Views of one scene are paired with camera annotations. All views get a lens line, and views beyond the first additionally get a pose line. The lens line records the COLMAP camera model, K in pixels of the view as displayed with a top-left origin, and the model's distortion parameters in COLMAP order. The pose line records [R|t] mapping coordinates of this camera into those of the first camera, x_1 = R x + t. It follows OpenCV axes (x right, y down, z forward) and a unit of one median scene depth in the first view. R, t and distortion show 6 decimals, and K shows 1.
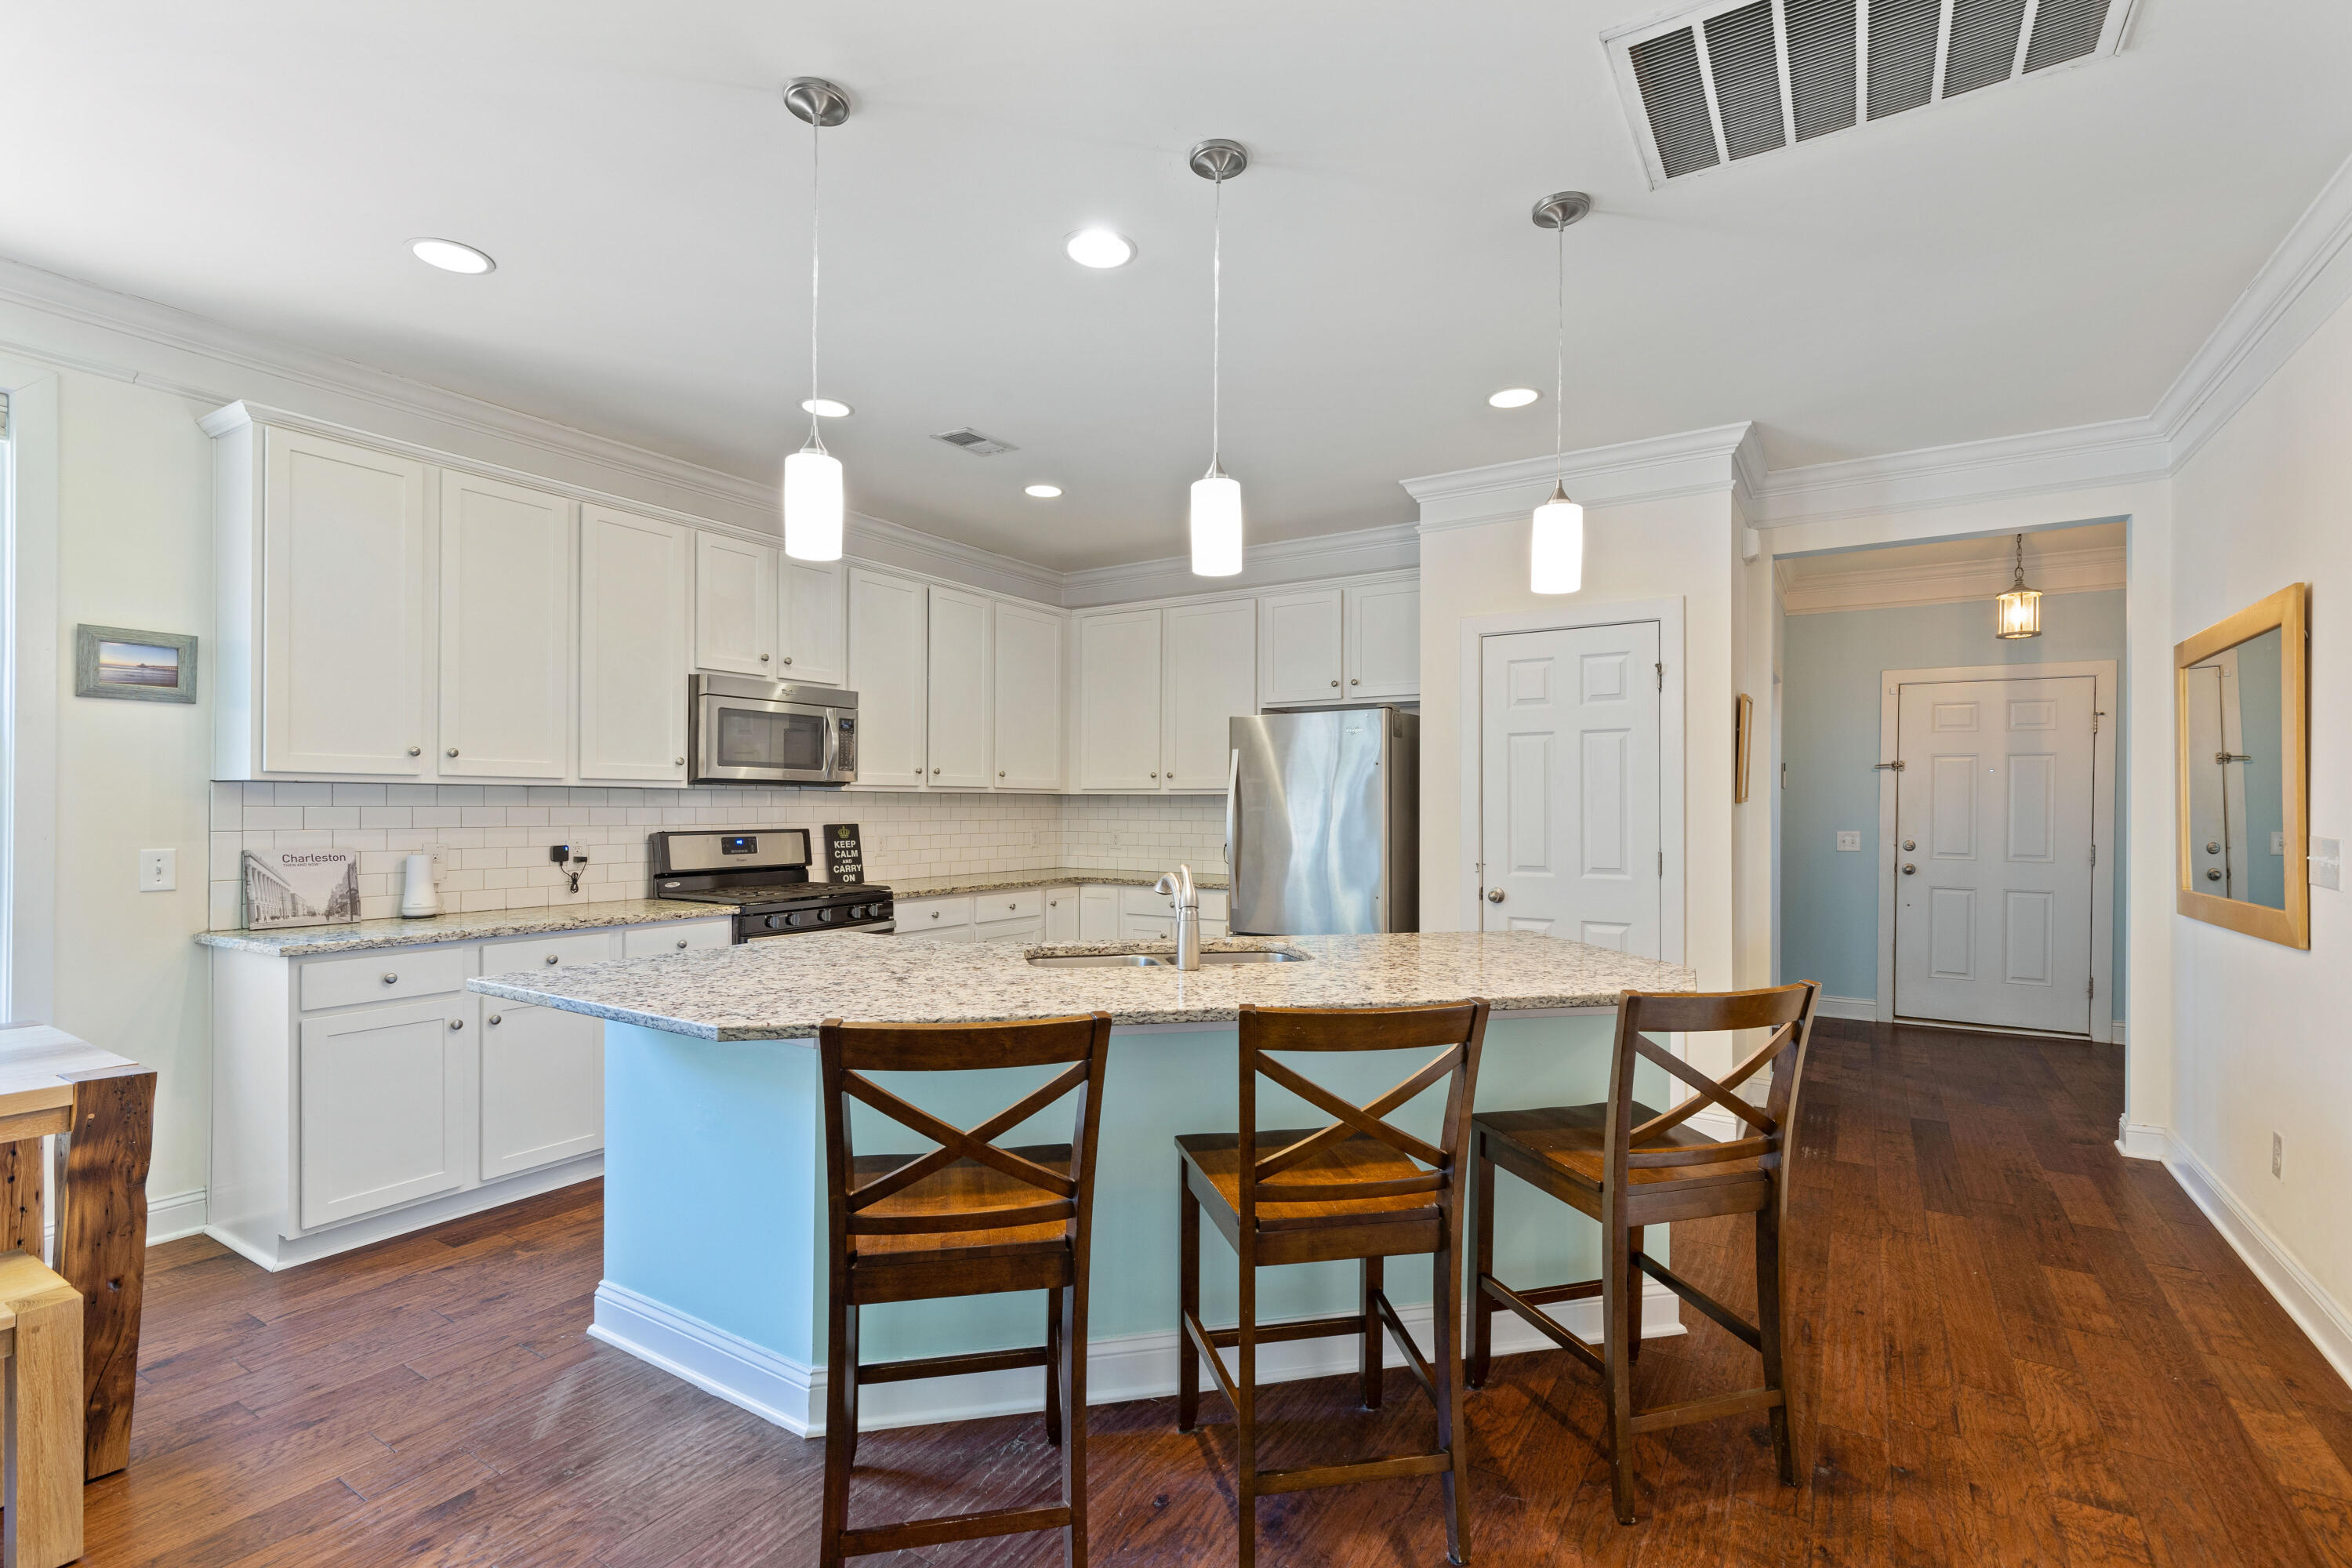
lens RADIAL K [[1065.7, 0, 1185.2], [0, 1065.7, 809.4], [0, 0, 1]] dist [0.011834, -0.003148]
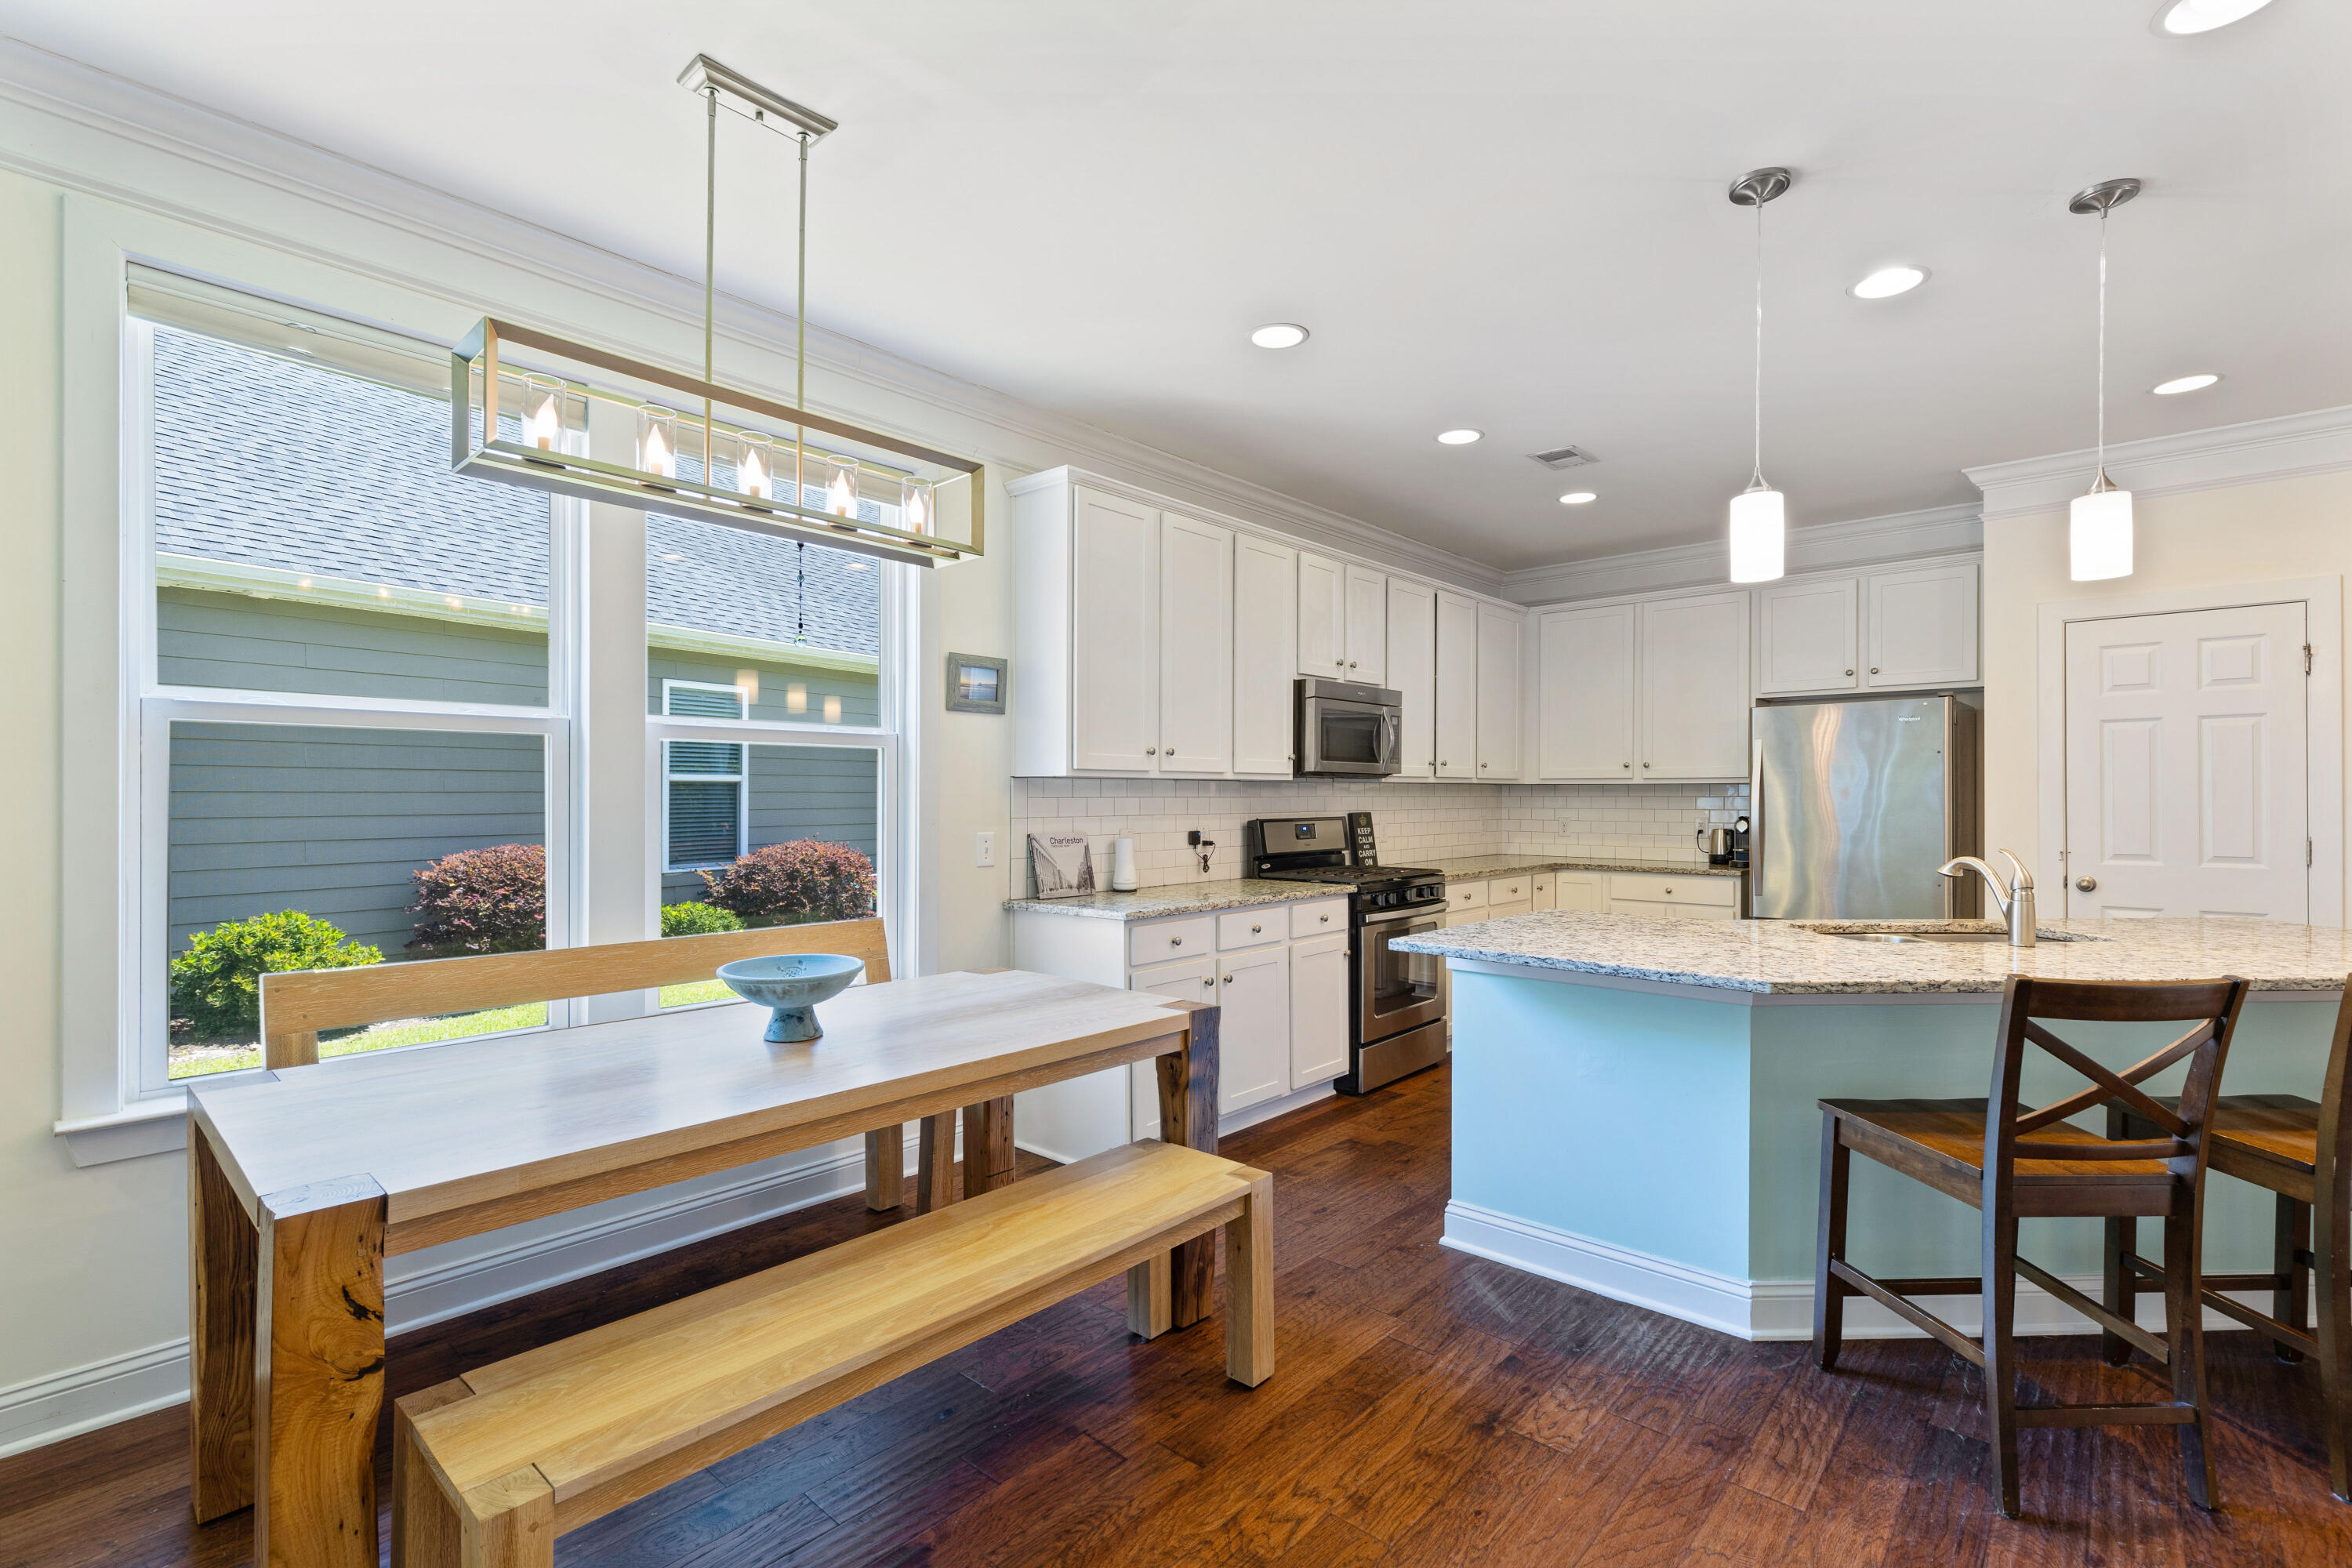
lens RADIAL K [[1065.7, 0, 1181.4], [0, 1065.7, 796.6], [0, 0, 1]] dist [0.011834, -0.003148]
pose [[0.985877, -0.003374, -0.167436, -0.394361], [0.003108, 0.999993, -0.001855, -0.001169], [0.167441, 0.001308, 0.985881, -0.127477]]
